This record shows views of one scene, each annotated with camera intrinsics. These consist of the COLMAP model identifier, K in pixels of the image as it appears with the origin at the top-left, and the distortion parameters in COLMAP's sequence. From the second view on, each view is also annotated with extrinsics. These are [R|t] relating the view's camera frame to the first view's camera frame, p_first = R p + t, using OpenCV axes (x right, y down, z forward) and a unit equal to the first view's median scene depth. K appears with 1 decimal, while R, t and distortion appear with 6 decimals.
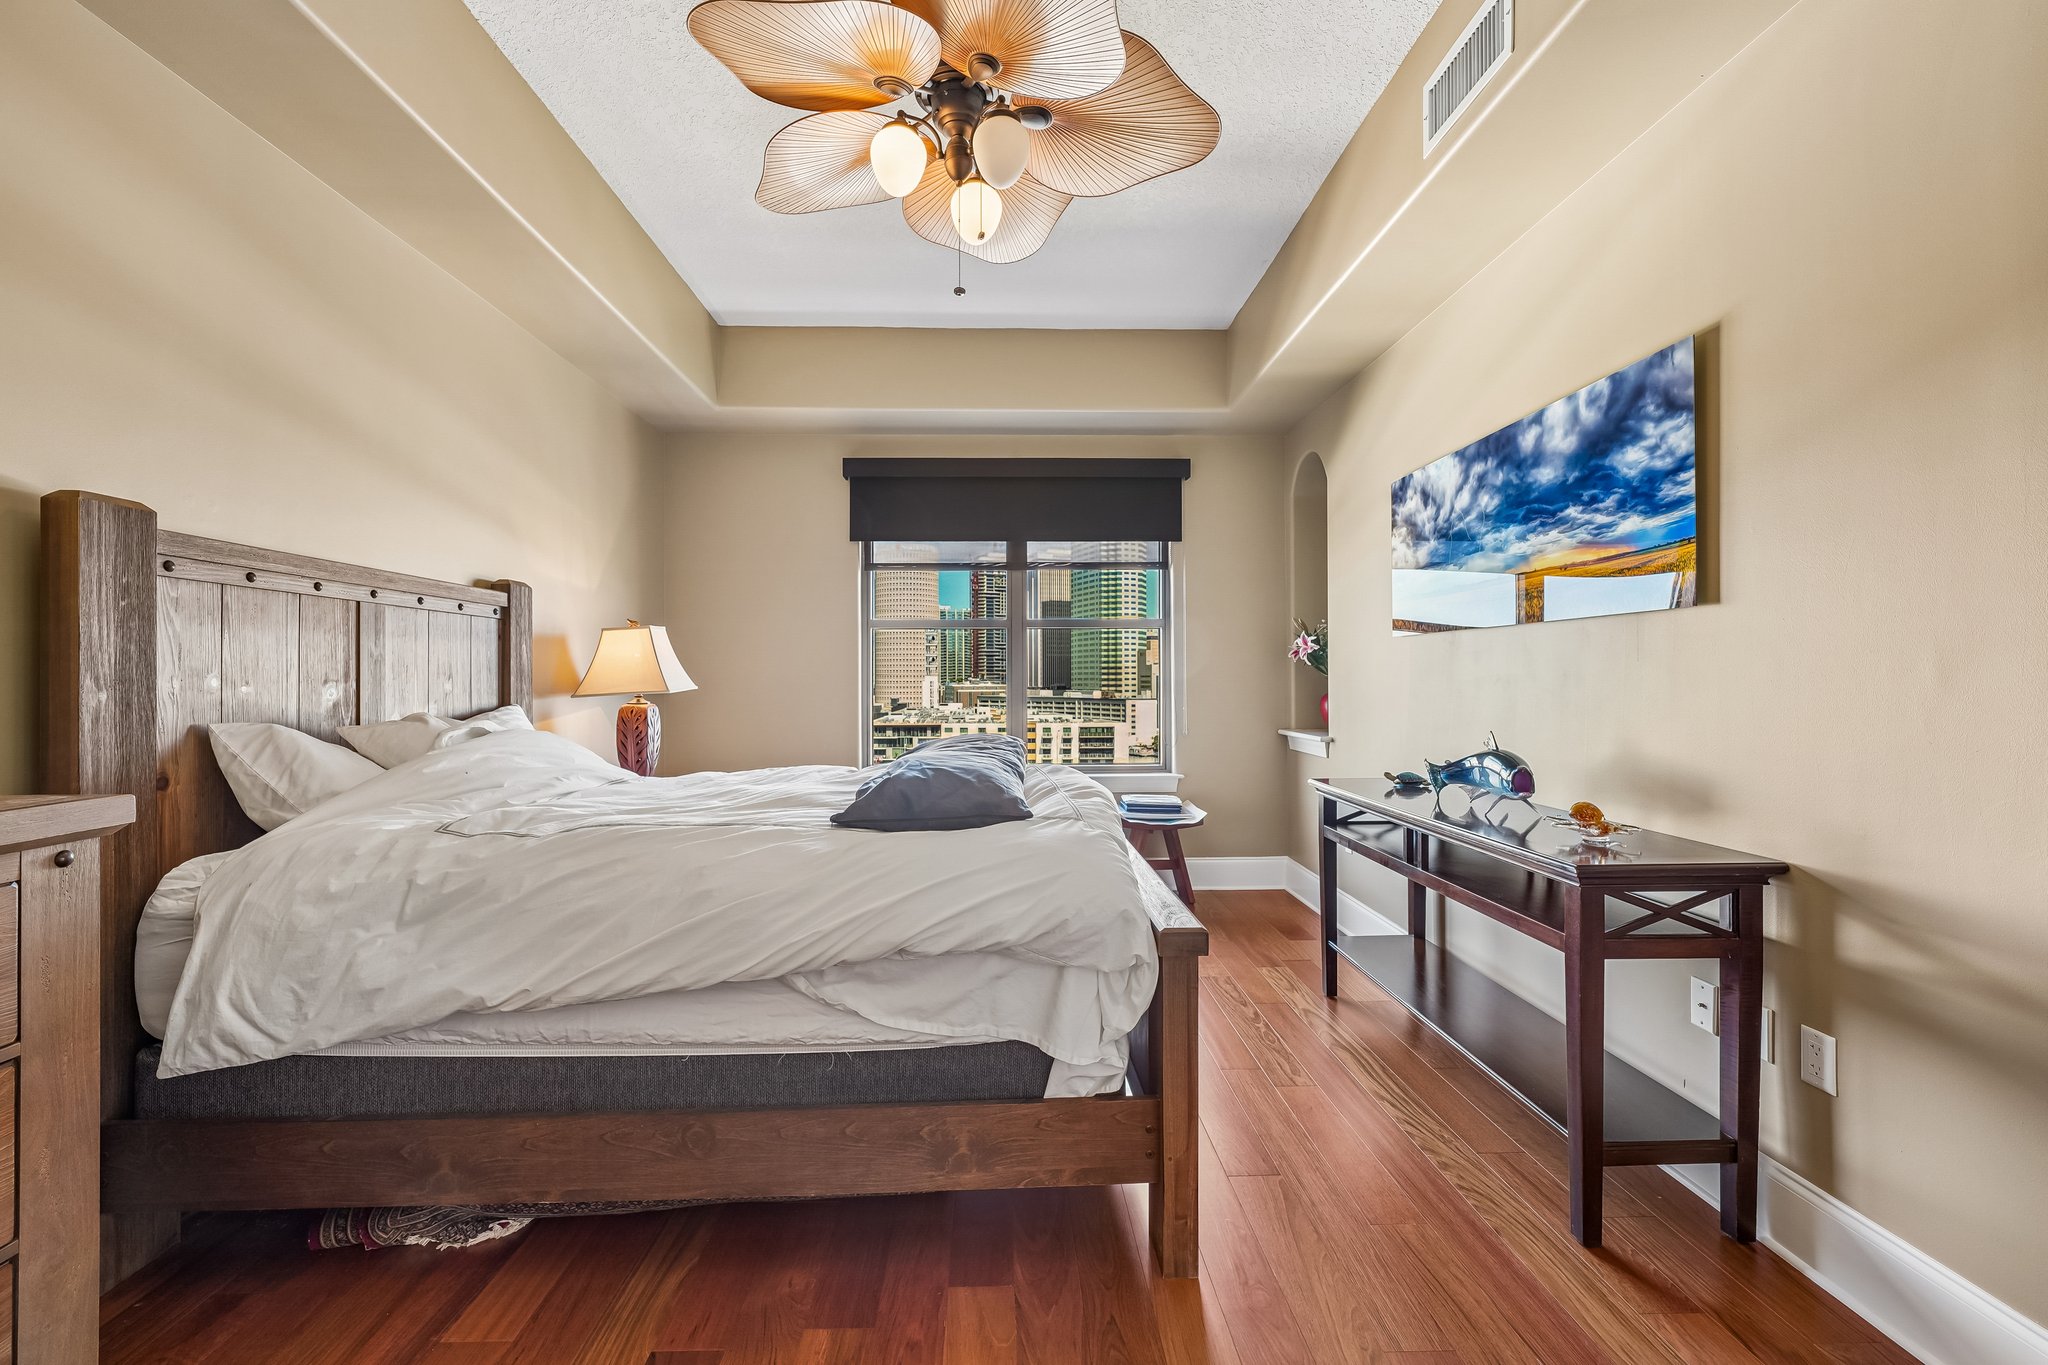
lens RADIAL K [[812.8, 0, 1008.1], [0, 812.8, 680.3], [0, 0, 1]] dist [-0.001064, -0.000034]
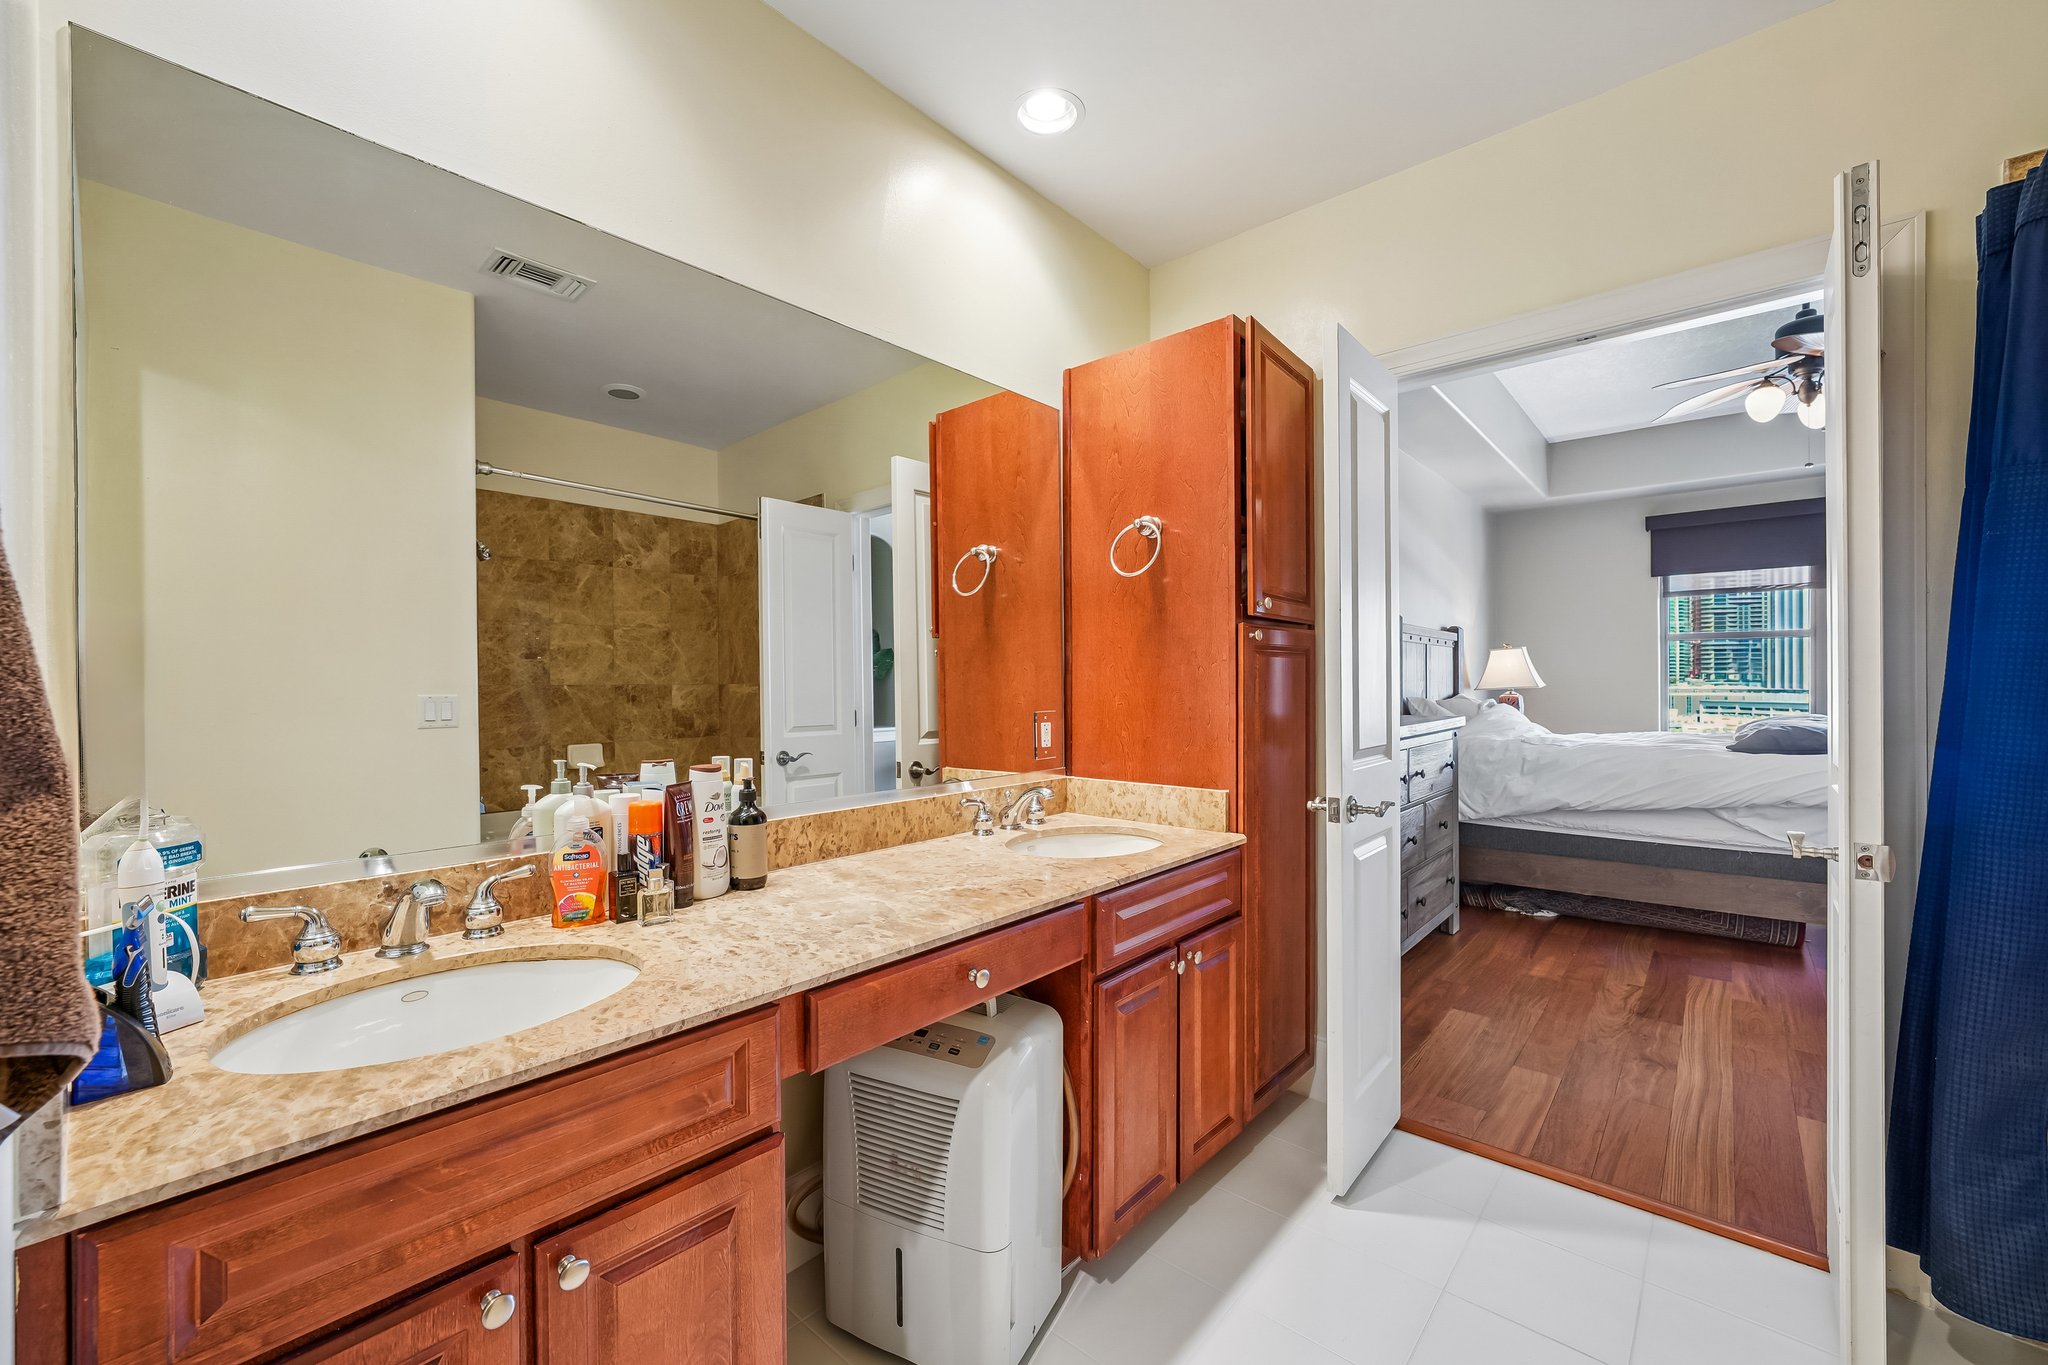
lens RADIAL K [[824.1, 0, 1028.2], [0, 824.1, 685.1], [0, 0, 1]] dist [-0.003170, 0.001836]
pose [[0.756381, 0.003069, -0.654124, -0.149780], [-0.000175, 0.999990, 0.004489, 0.004102], [0.654131, -0.003280, 0.756374, -1.314115]]
